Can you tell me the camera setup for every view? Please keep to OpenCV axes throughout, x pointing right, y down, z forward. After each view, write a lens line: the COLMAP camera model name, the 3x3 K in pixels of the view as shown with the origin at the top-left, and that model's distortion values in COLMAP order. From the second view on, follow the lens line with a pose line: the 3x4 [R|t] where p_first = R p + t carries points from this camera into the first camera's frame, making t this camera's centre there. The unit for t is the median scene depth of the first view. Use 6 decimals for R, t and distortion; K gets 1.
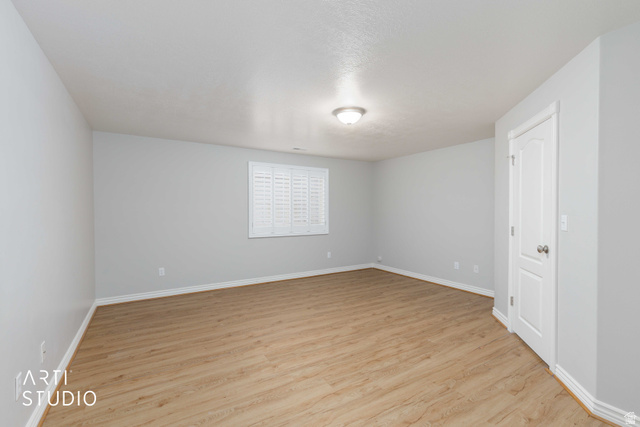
lens RADIAL K [[285.0, 0, 320.0], [0, 285.0, 213.5], [0, 0, 1]] dist [-0.000594, -0.000182]
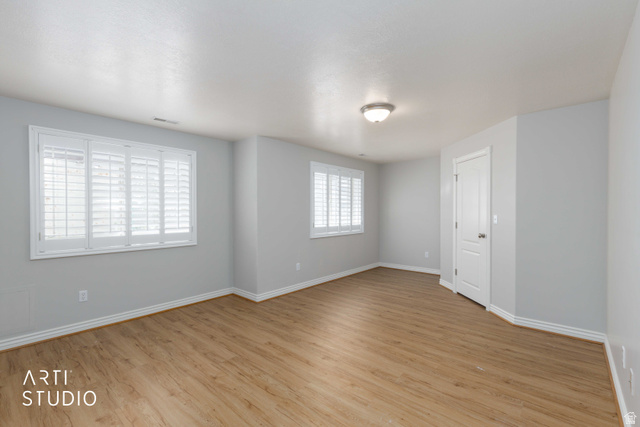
lens RADIAL K [[285.0, 0, 320.0], [0, 285.0, 213.5], [0, 0, 1]] dist [-0.000594, -0.000182]
pose [[0.602509, -0.034908, 0.797348, -0.935580], [0.015860, 0.999369, 0.031768, -0.059896], [-0.797954, -0.006495, 0.602683, 0.664614]]
